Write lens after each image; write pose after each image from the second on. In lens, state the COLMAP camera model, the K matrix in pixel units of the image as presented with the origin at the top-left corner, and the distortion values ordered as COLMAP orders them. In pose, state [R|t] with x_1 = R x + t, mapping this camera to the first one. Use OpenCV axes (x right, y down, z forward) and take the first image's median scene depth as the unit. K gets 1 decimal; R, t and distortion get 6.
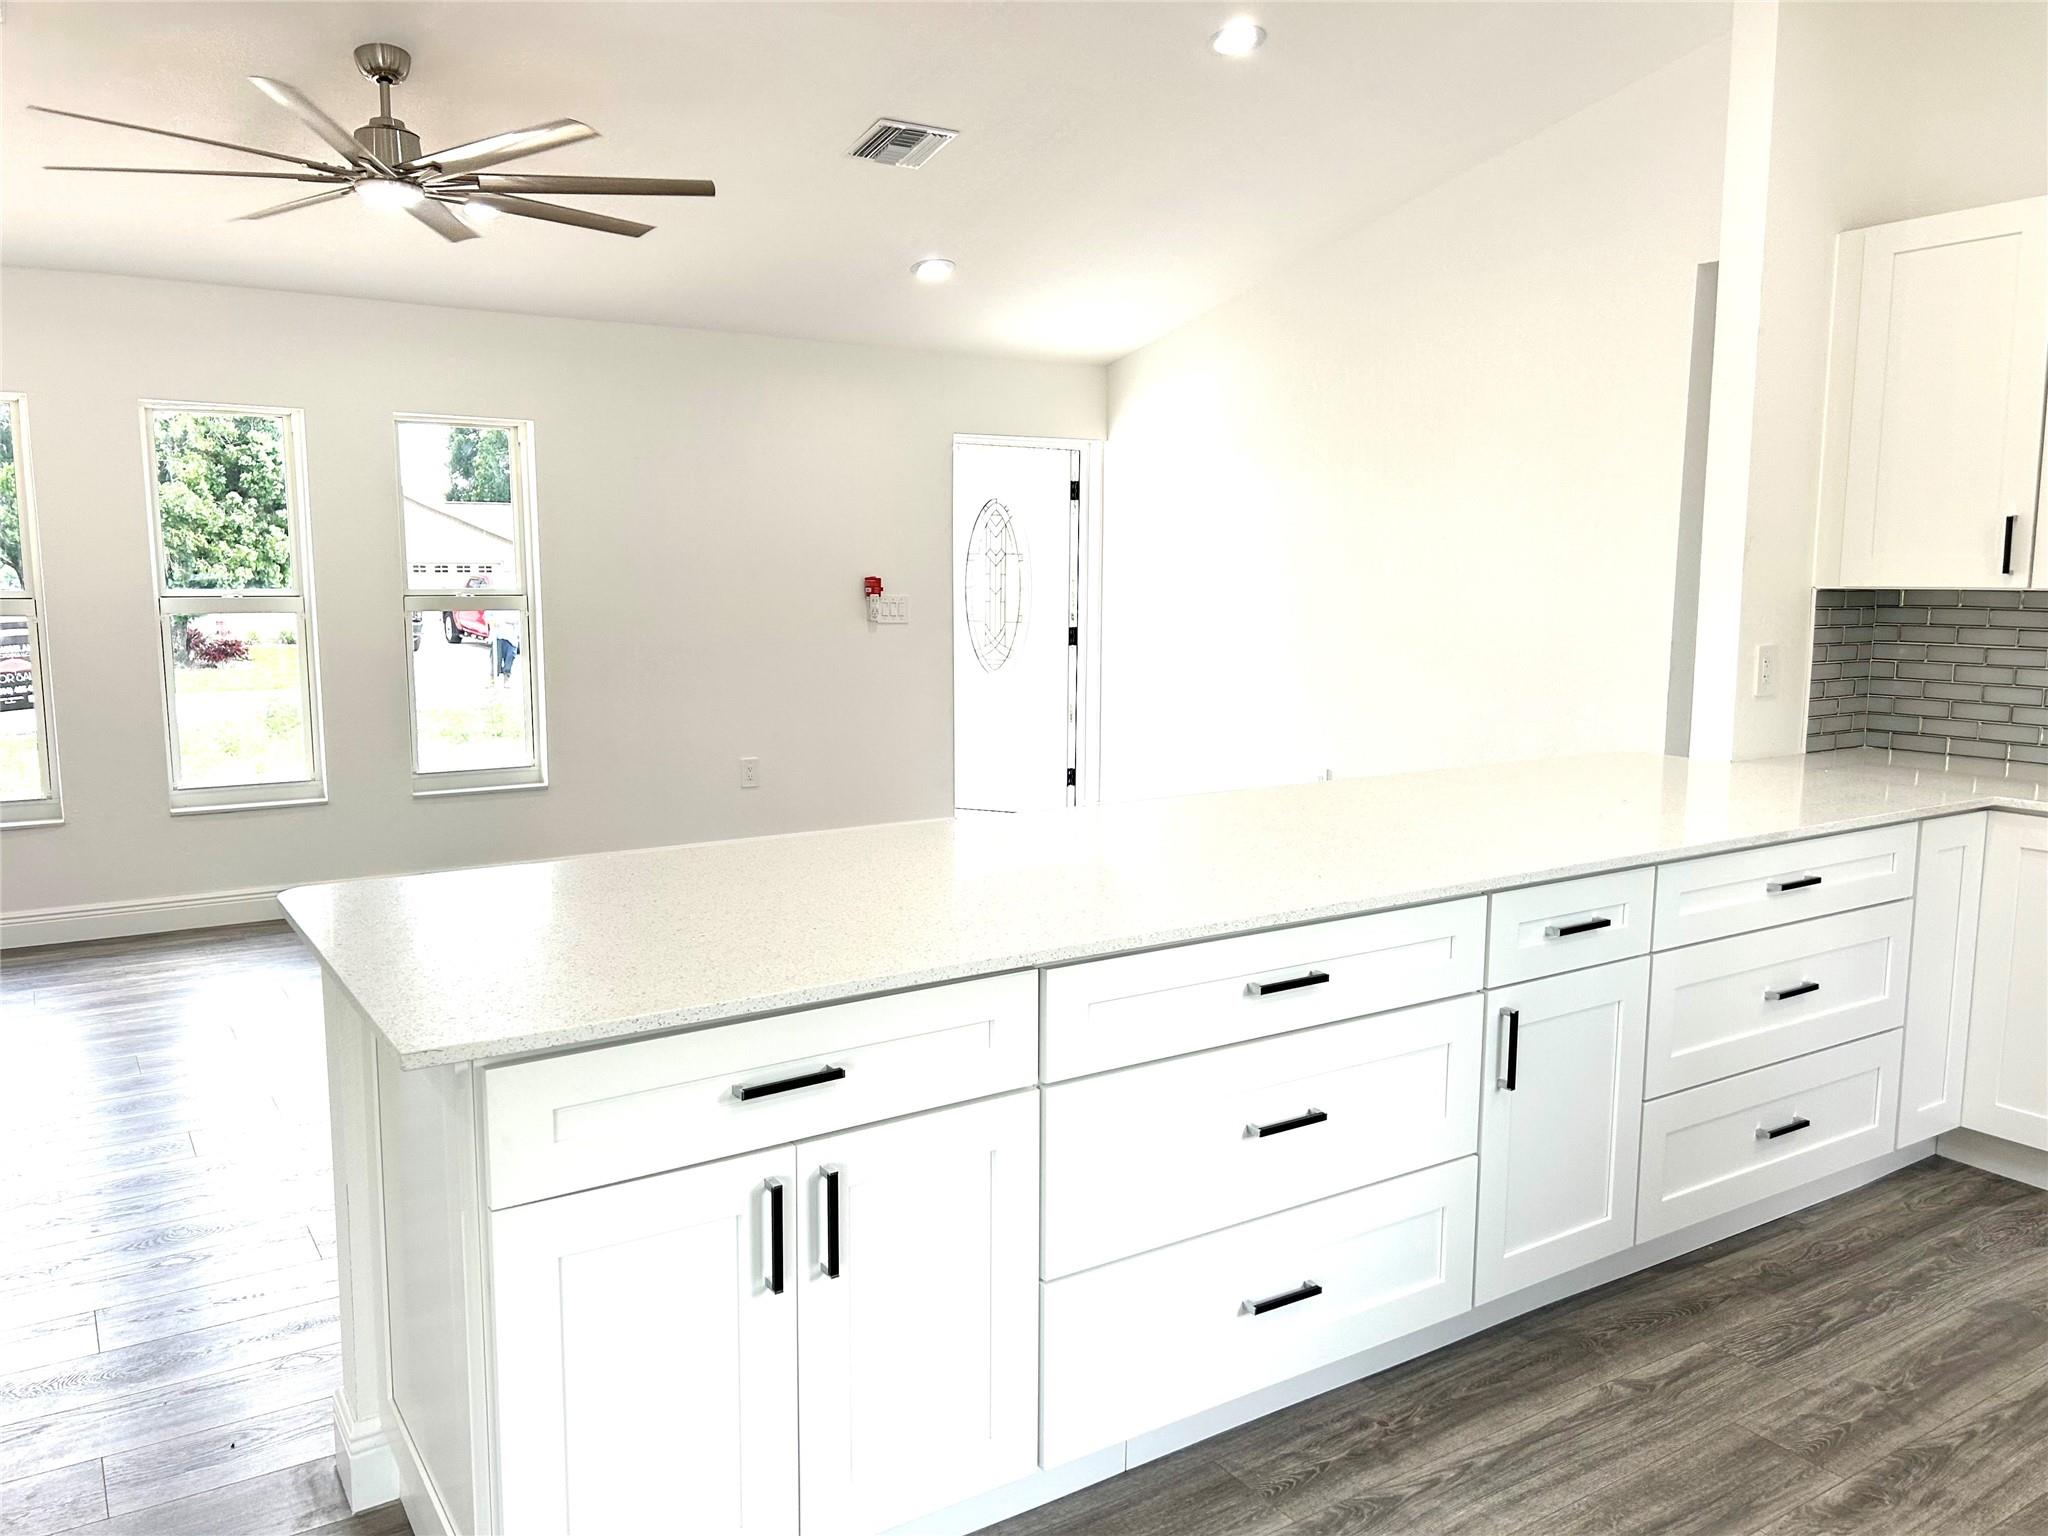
lens RADIAL K [[1535.2, 0, 1020.1], [0, 1535.2, 774.5], [0, 0, 1]] dist [0.069095, -0.083865]
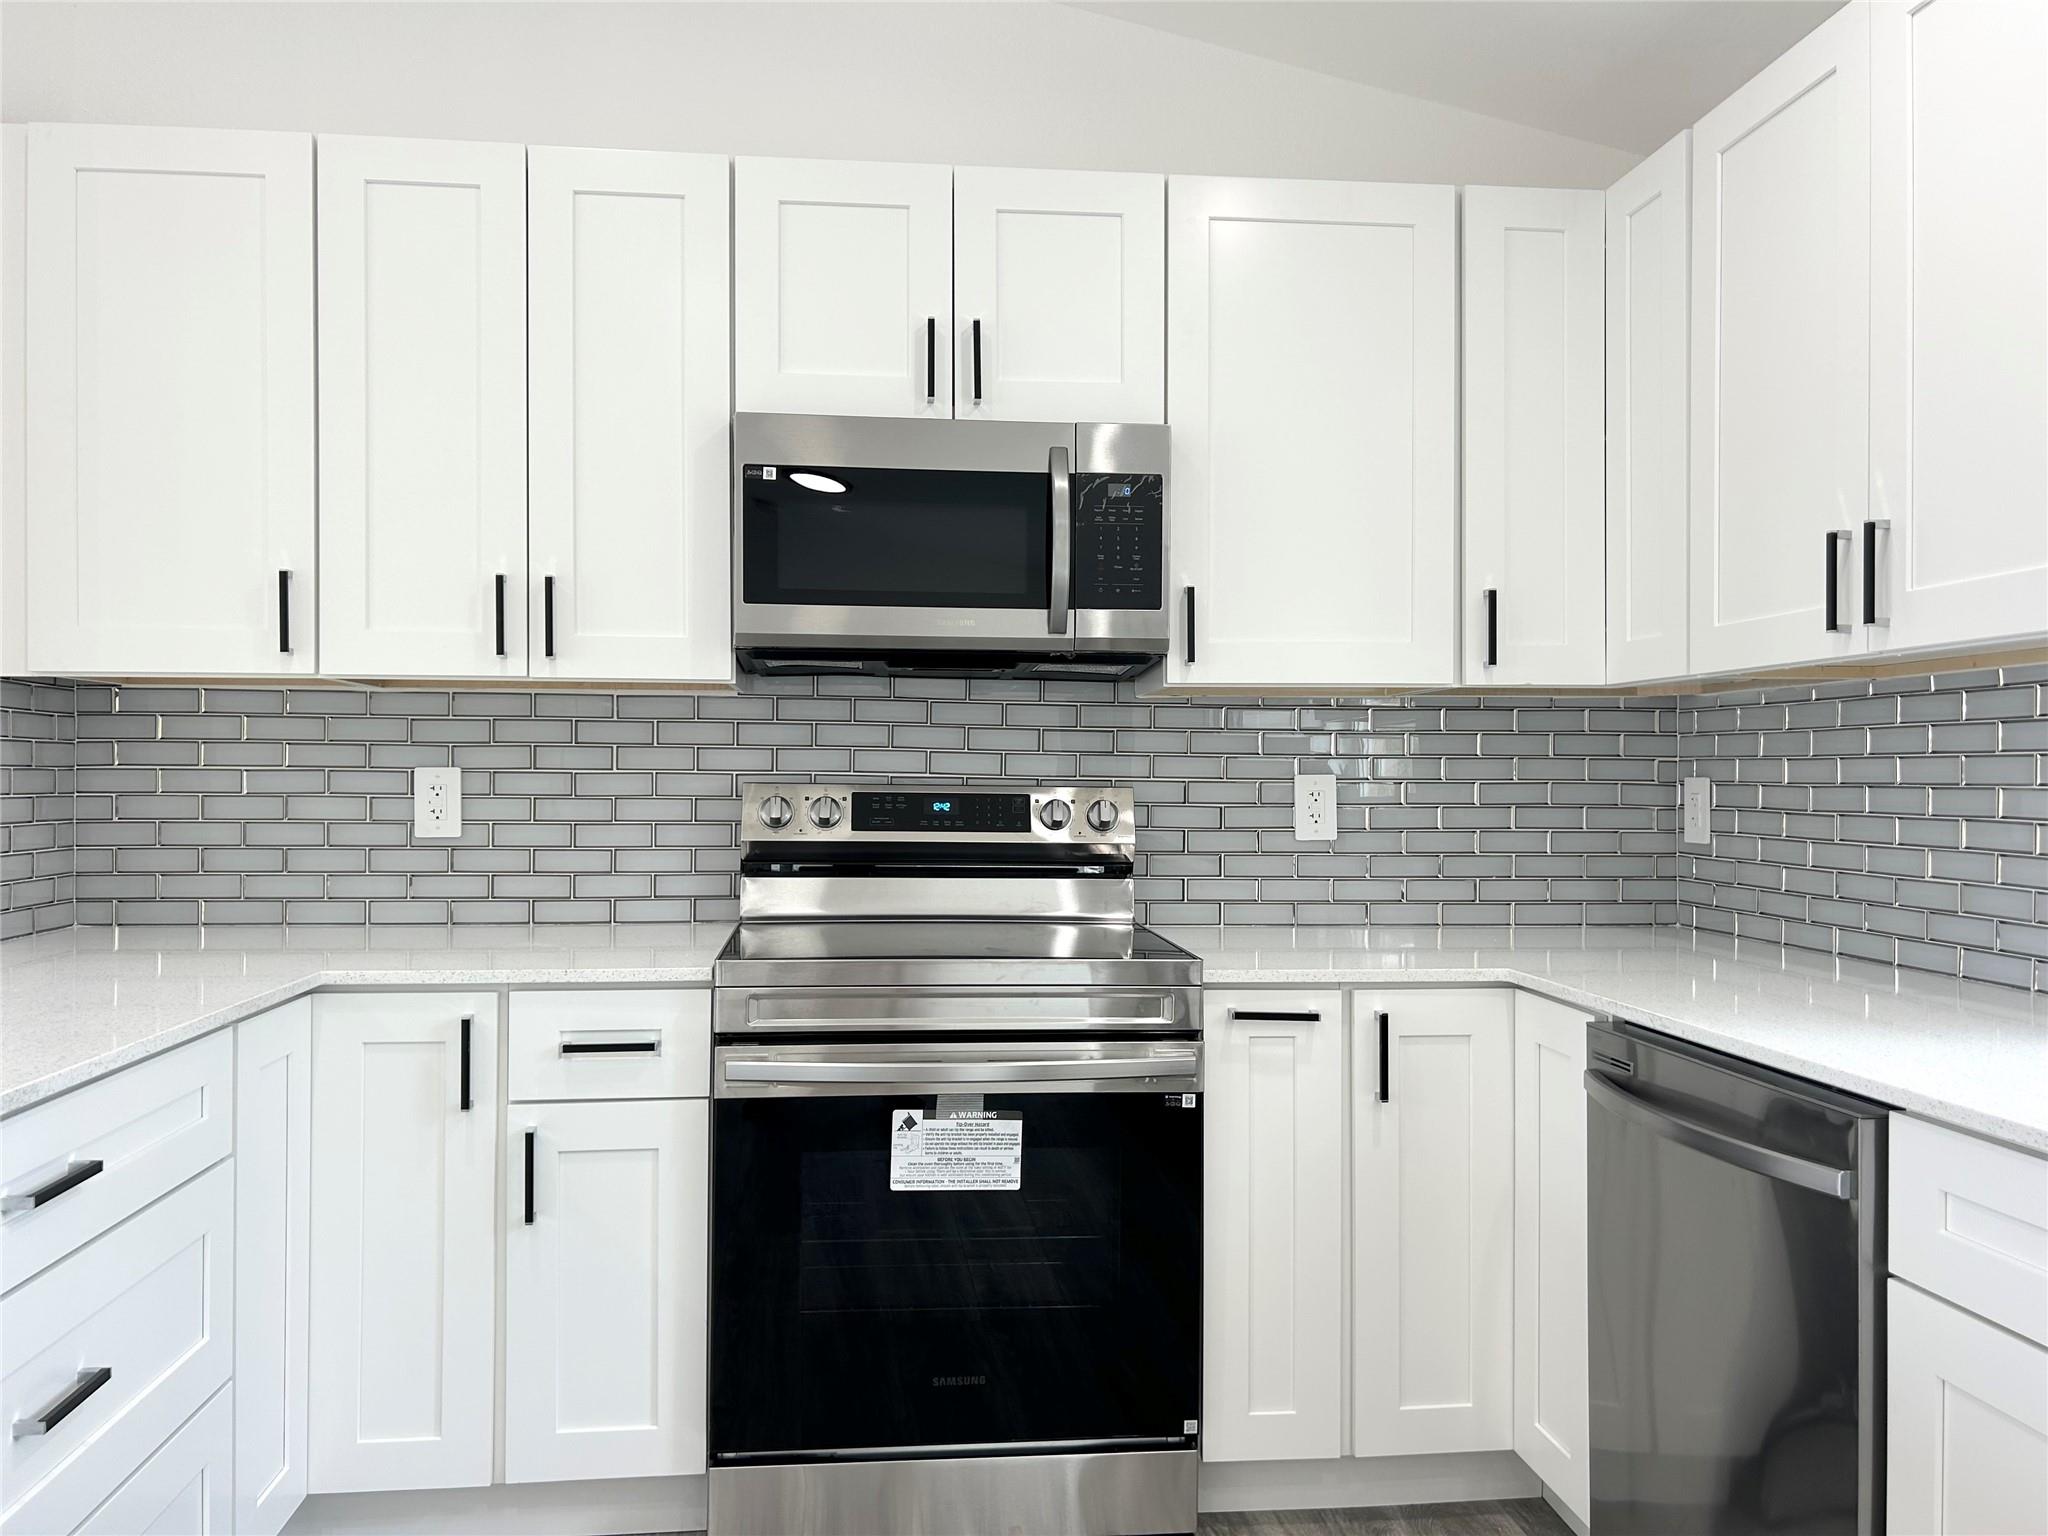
lens RADIAL K [[1535.2, 0, 1014.8], [0, 1535.2, 777.4], [0, 0, 1]] dist [0.069095, -0.083865]
pose [[0.454543, -0.004563, 0.890713, 0.144966], [0.117724, 0.991522, -0.054996, 0.002948], [-0.882911, 0.129856, 0.451227, 0.362291]]
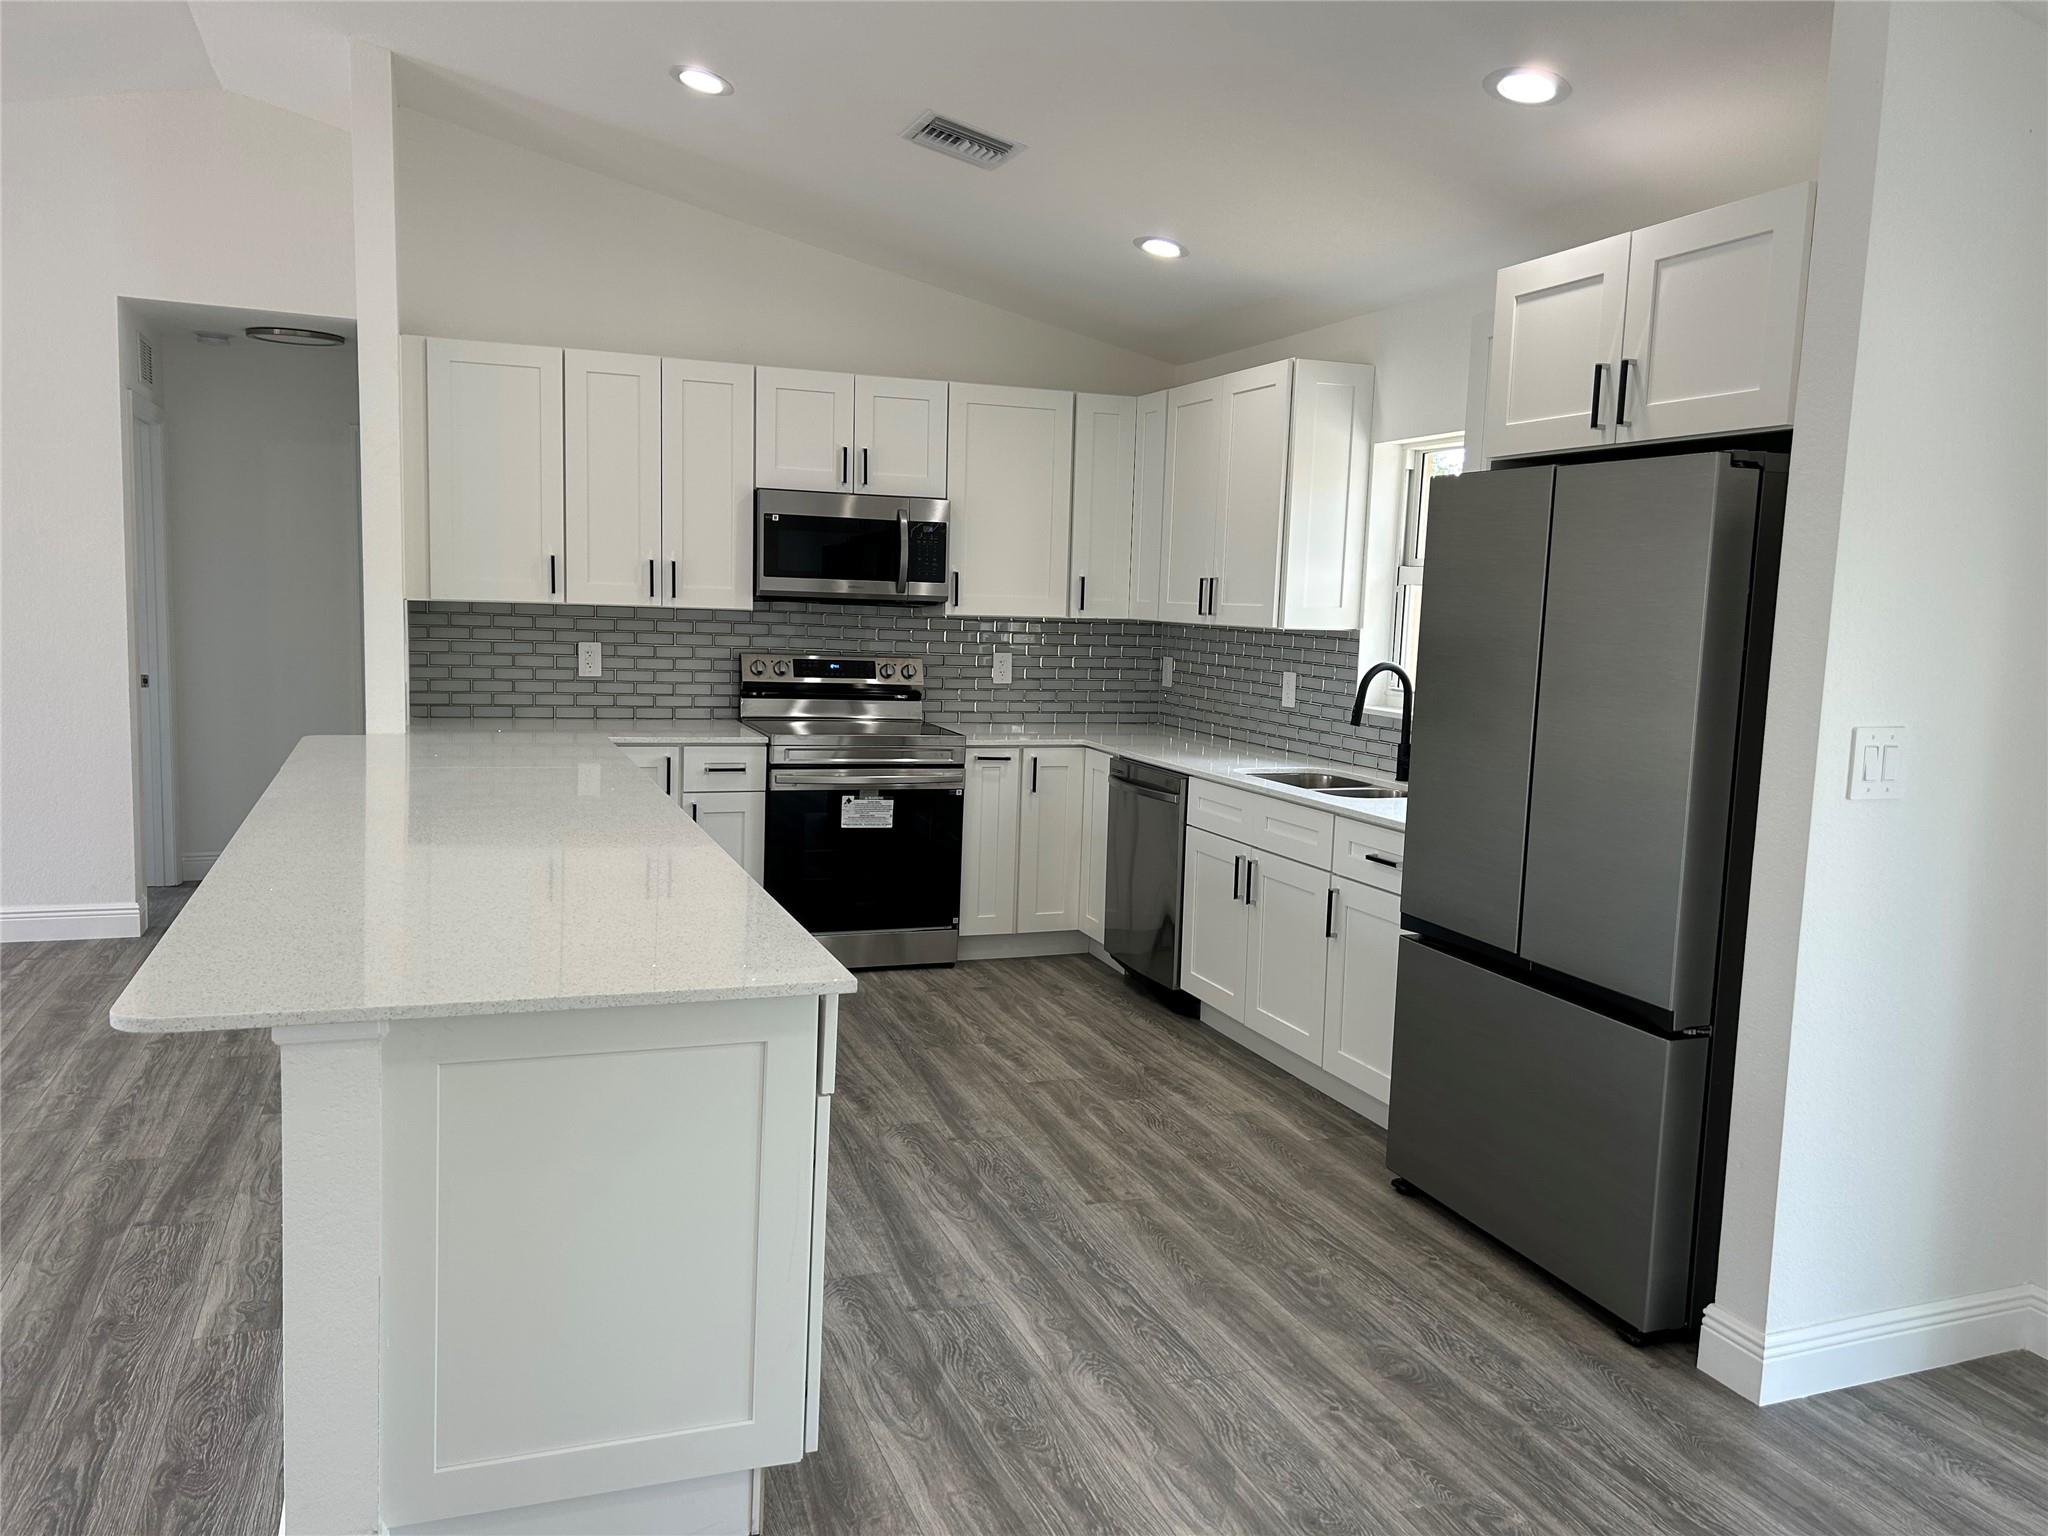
lens RADIAL K [[1535.2, 0, 1015.3], [0, 1535.2, 779.0], [0, 0, 1]] dist [0.069095, -0.083865]
pose [[0.212447, -0.119309, 0.969862, -0.681290], [0.098079, 0.990110, 0.100315, -0.050843], [-0.972238, 0.073811, 0.222048, 0.213219]]
